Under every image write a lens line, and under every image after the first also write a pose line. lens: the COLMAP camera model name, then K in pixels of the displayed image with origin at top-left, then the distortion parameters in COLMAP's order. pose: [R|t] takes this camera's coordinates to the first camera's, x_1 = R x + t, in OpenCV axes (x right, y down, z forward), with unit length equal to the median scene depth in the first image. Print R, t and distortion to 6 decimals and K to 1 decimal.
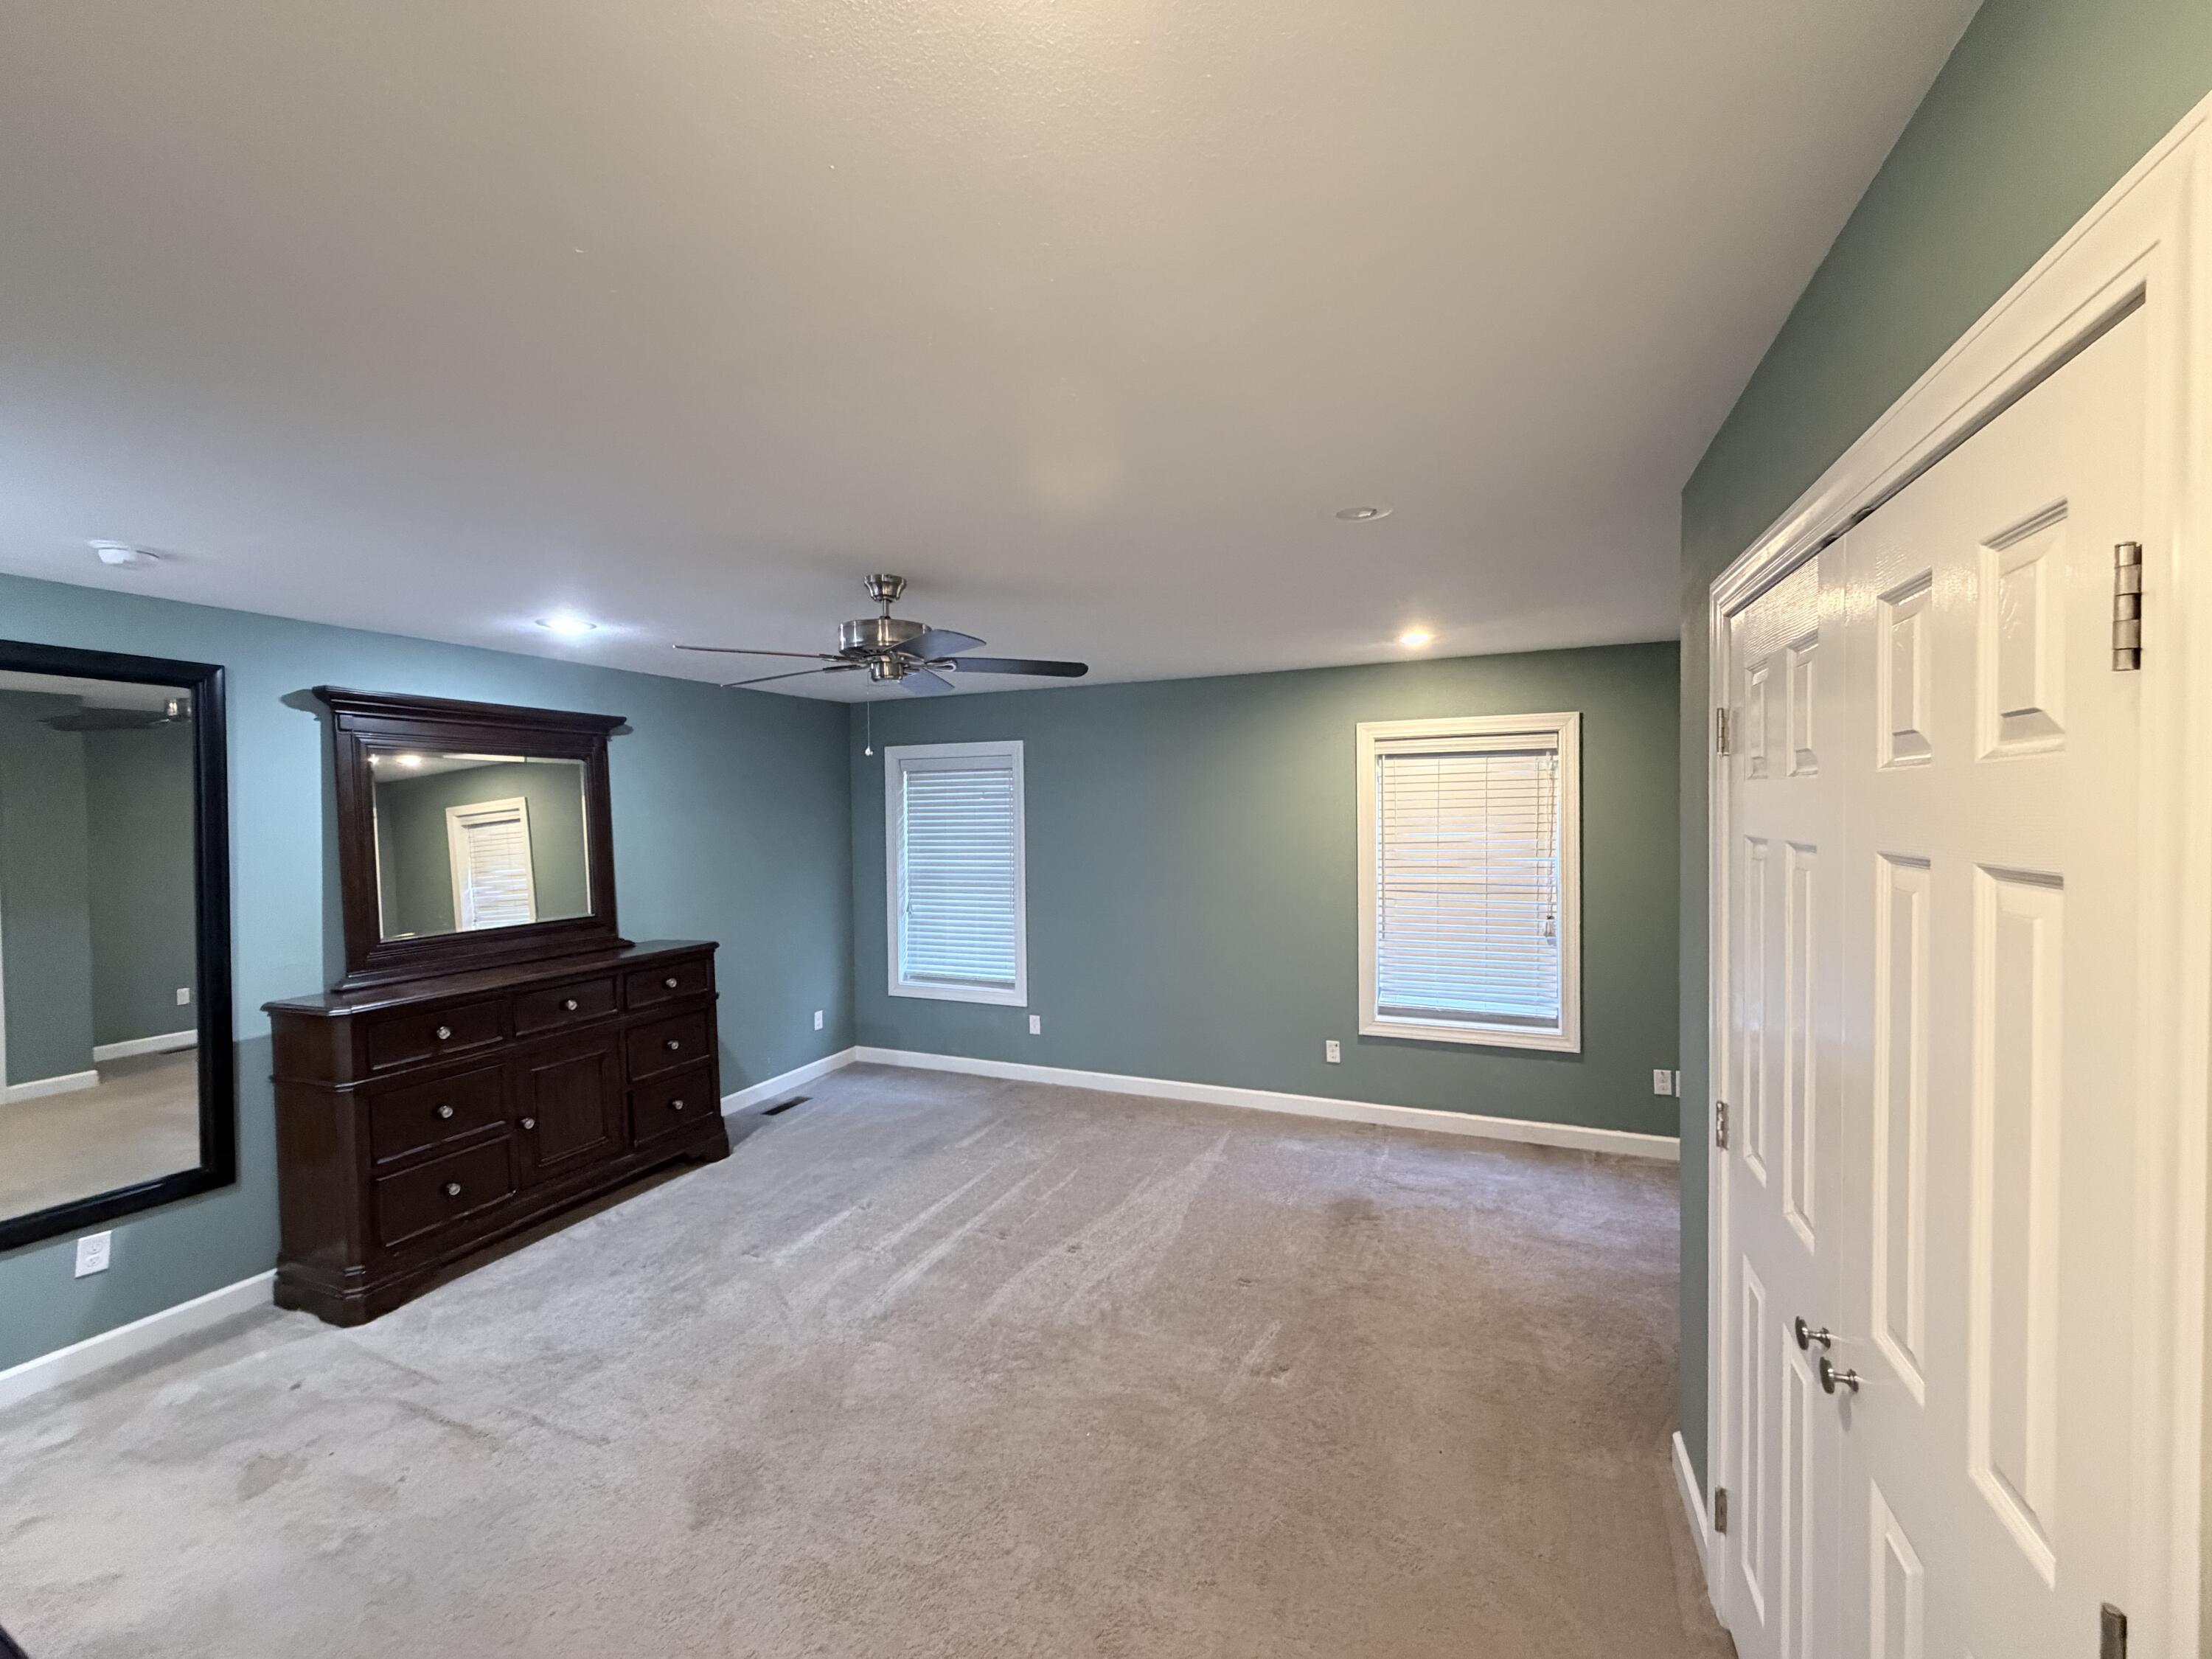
lens RADIAL K [[887.7, 0, 1106.0], [0, 887.7, 829.5], [0, 0, 1]] dist [-0.003181, -0.000507]
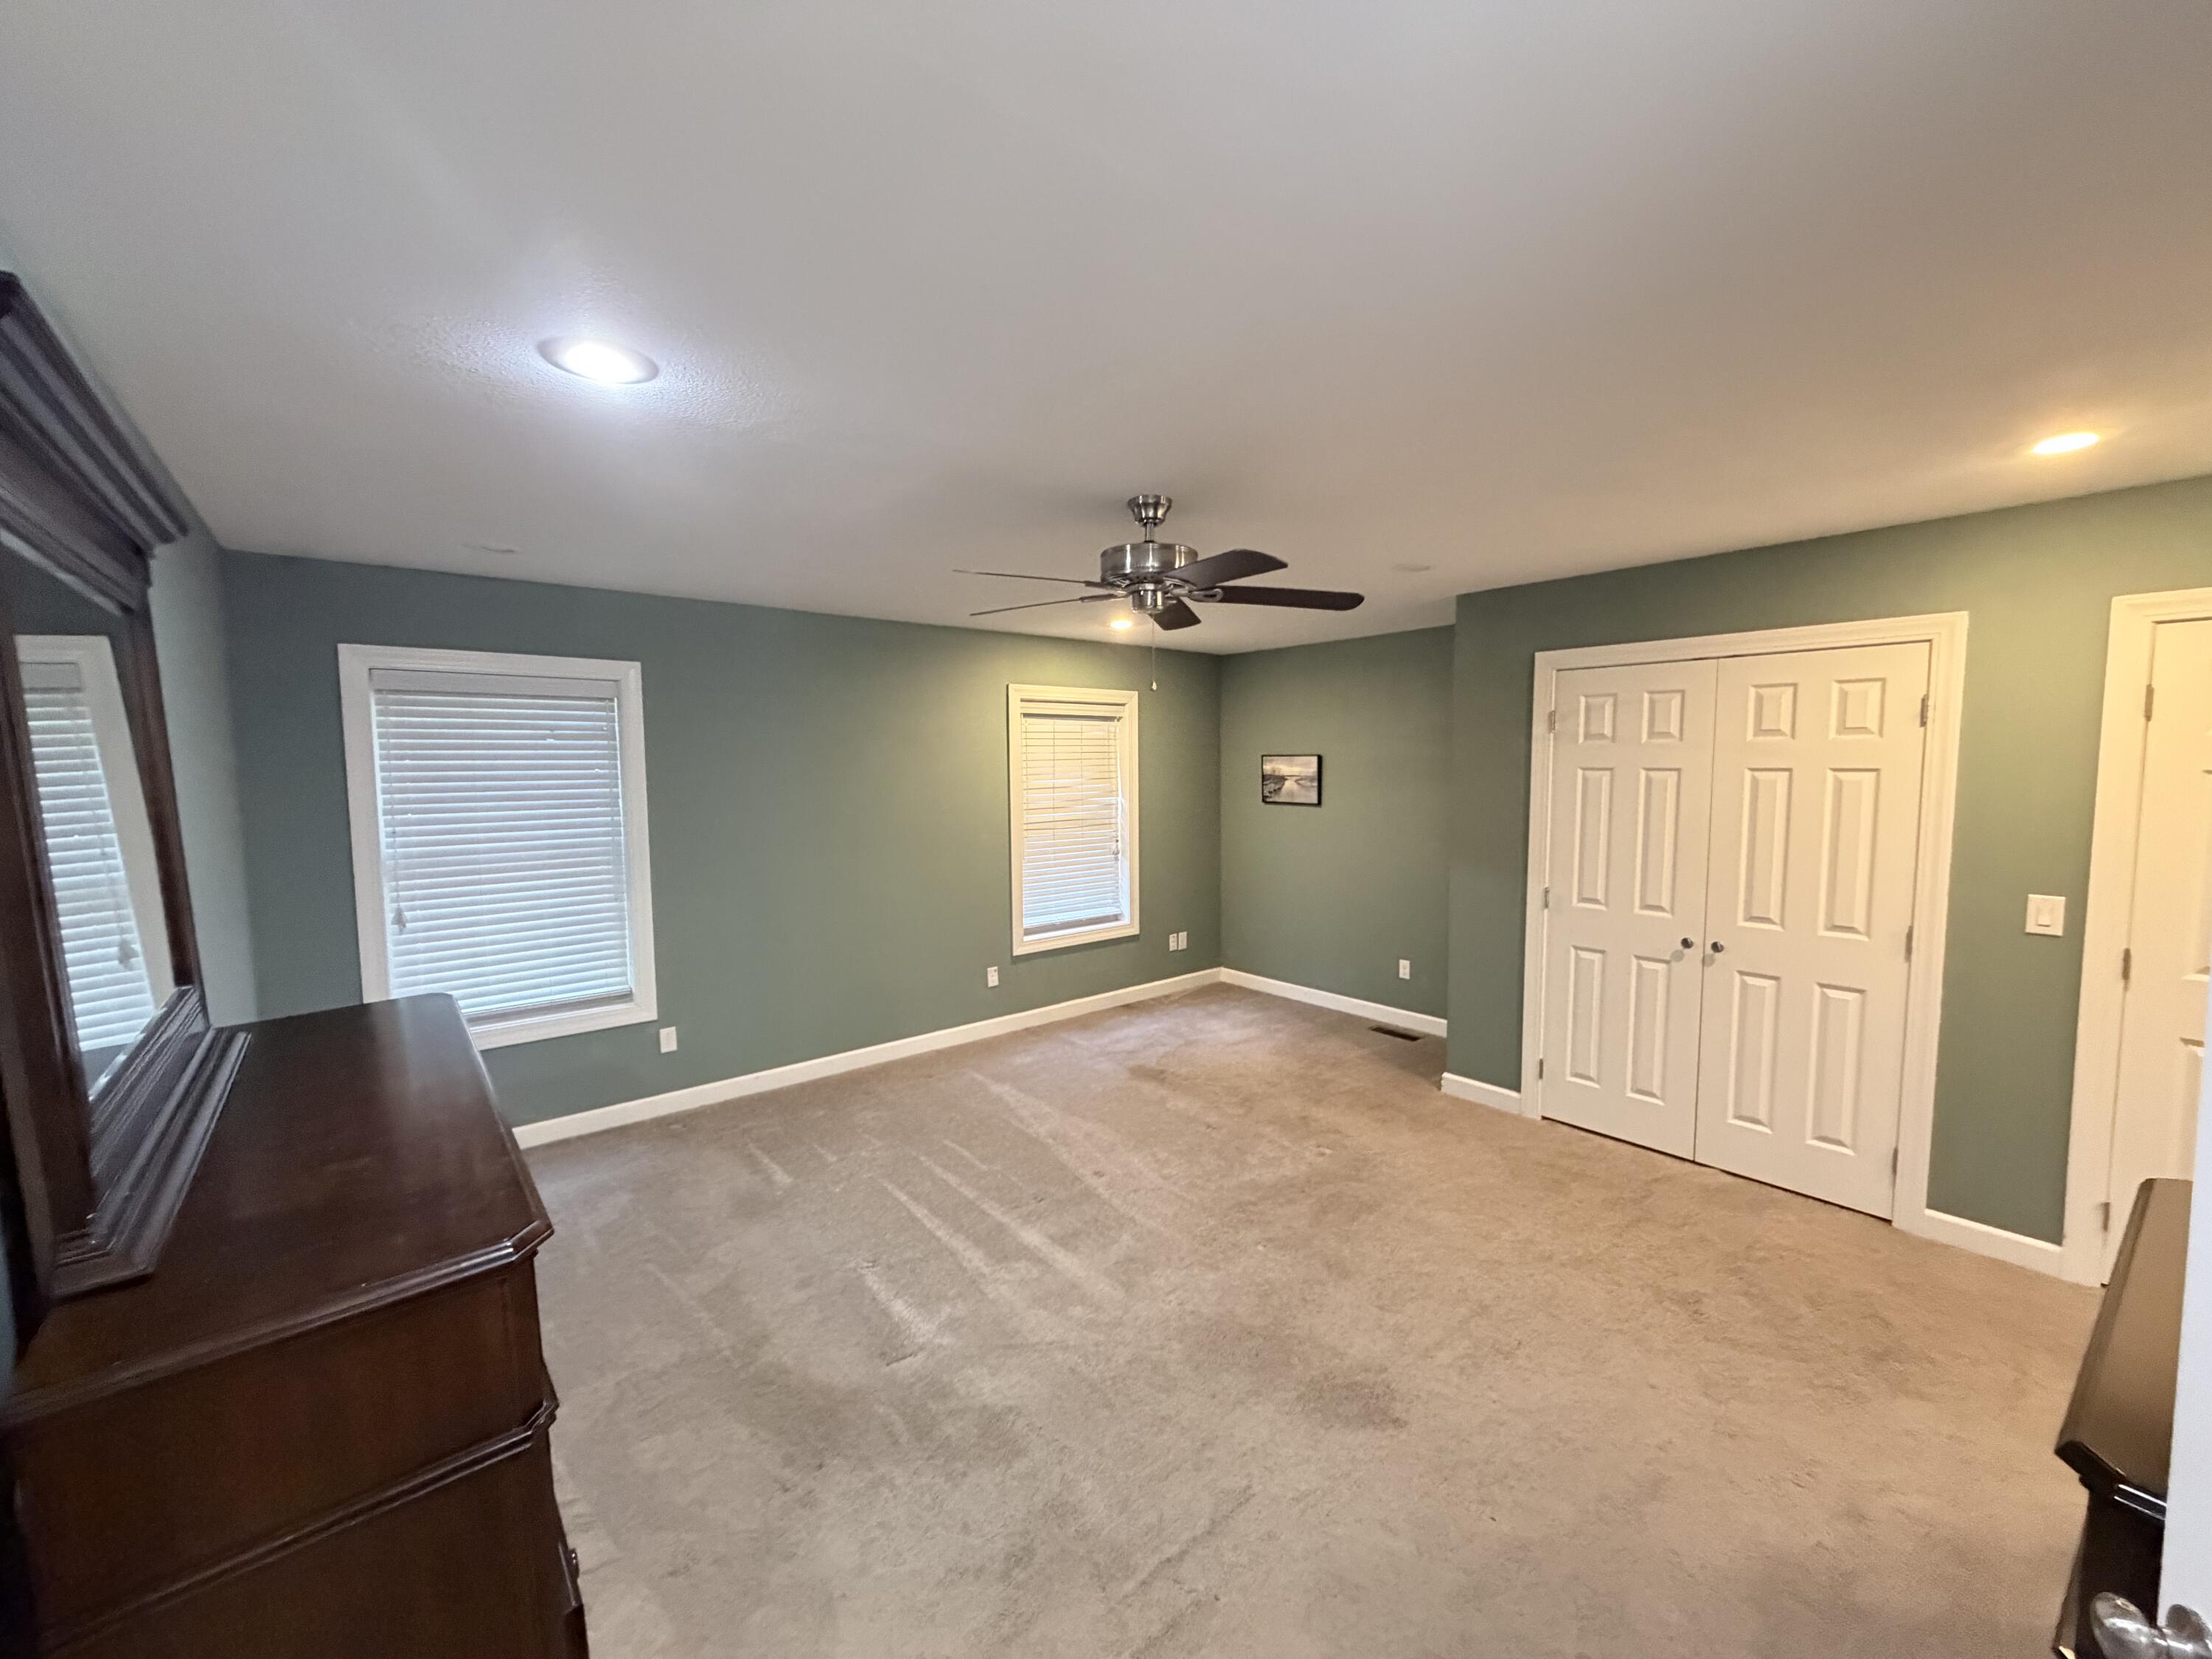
lens RADIAL K [[887.7, 0, 1106.0], [0, 887.7, 829.5], [0, 0, 1]] dist [-0.003181, -0.000507]
pose [[0.446155, -0.057704, 0.893093, -0.727759], [0.020116, 0.998314, 0.054453, 0.007071], [-0.894729, -0.006329, 0.446564, 0.405122]]
